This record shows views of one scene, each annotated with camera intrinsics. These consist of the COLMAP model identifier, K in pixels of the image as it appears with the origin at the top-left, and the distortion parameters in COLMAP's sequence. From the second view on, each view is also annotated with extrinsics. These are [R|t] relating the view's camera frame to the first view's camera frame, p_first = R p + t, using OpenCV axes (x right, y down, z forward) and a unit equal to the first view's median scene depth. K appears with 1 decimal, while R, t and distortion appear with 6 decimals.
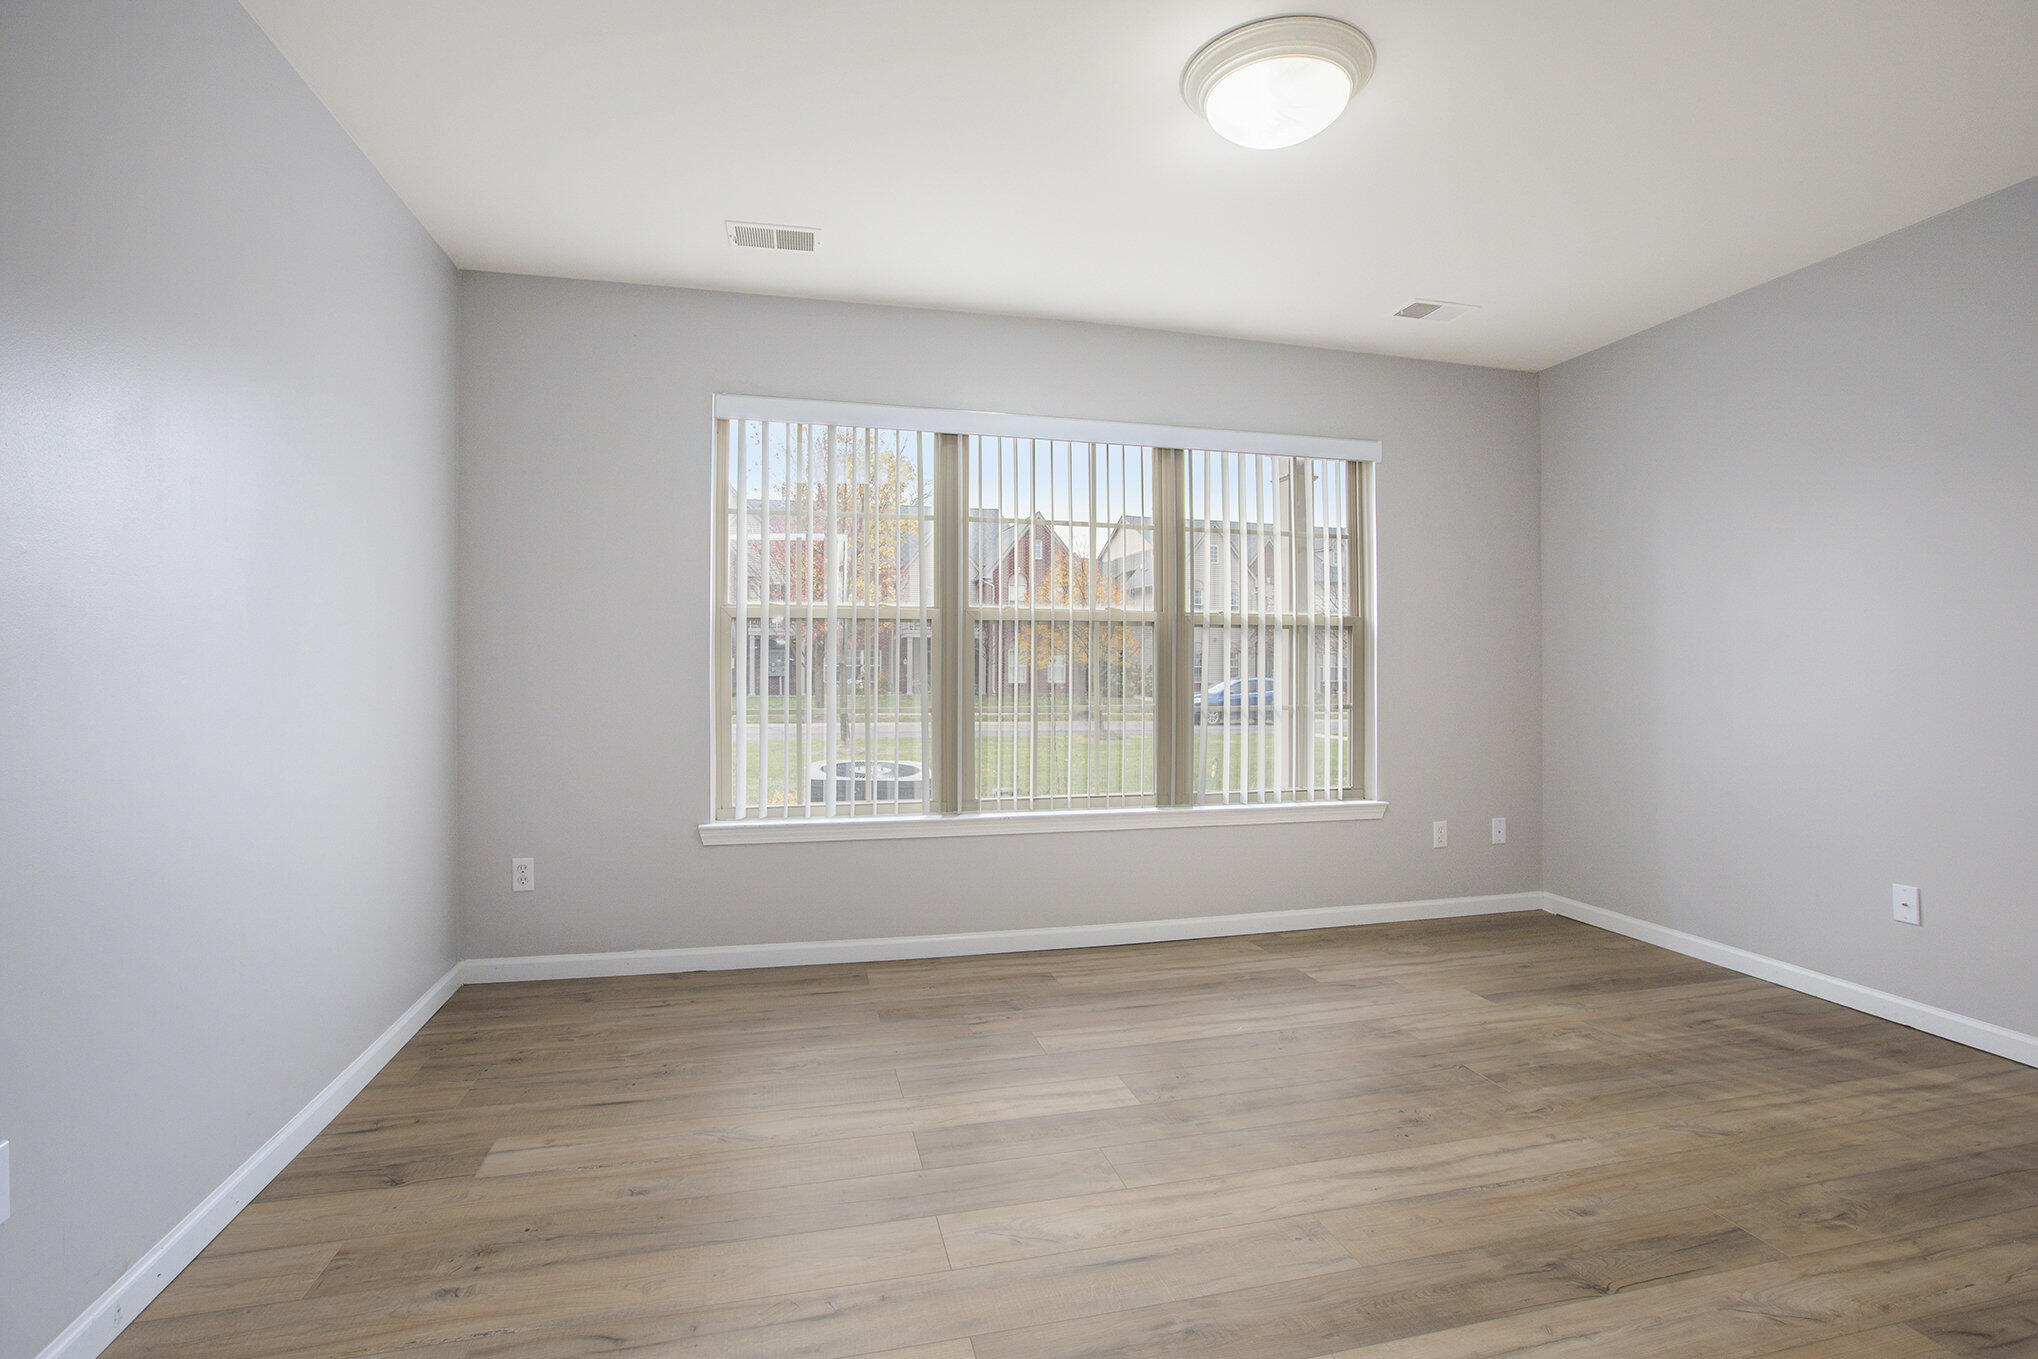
lens RADIAL K [[911.8, 0, 992.0], [0, 911.8, 659.9], [0, 0, 1]] dist [-0.002650, -0.000576]
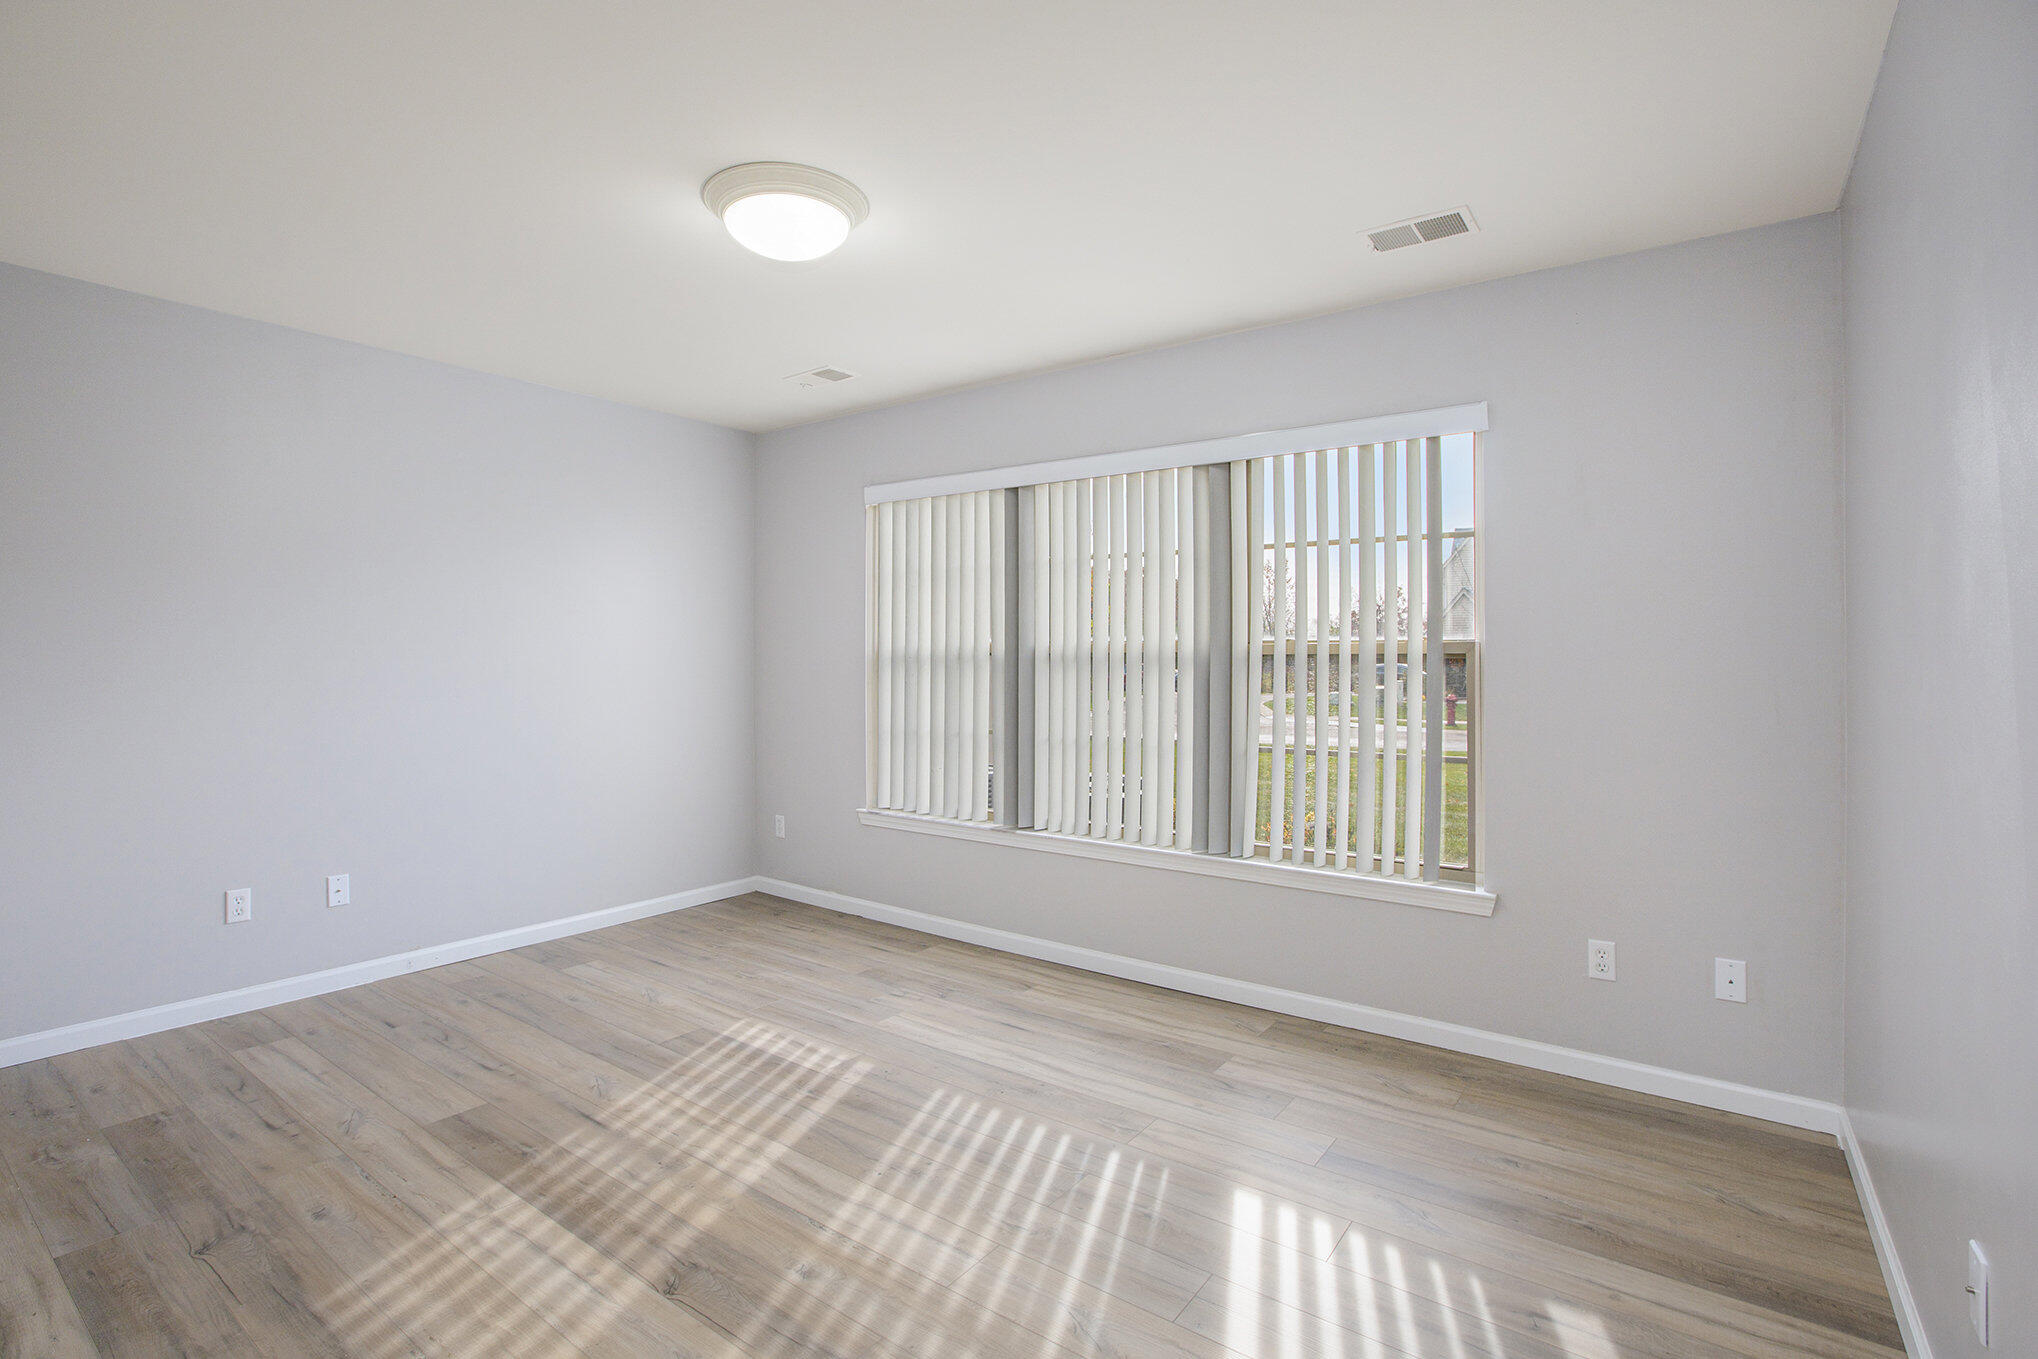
lens RADIAL K [[920.0, 0, 1017.9], [0, 920.0, 655.8], [0, 0, 1]] dist [0.002771, 0.000189]
pose [[0.663172, -0.008870, -0.748415, 1.039661], [-0.005461, 0.999846, -0.016688, -0.027643], [0.748447, 0.015154, 0.663021, 0.326892]]
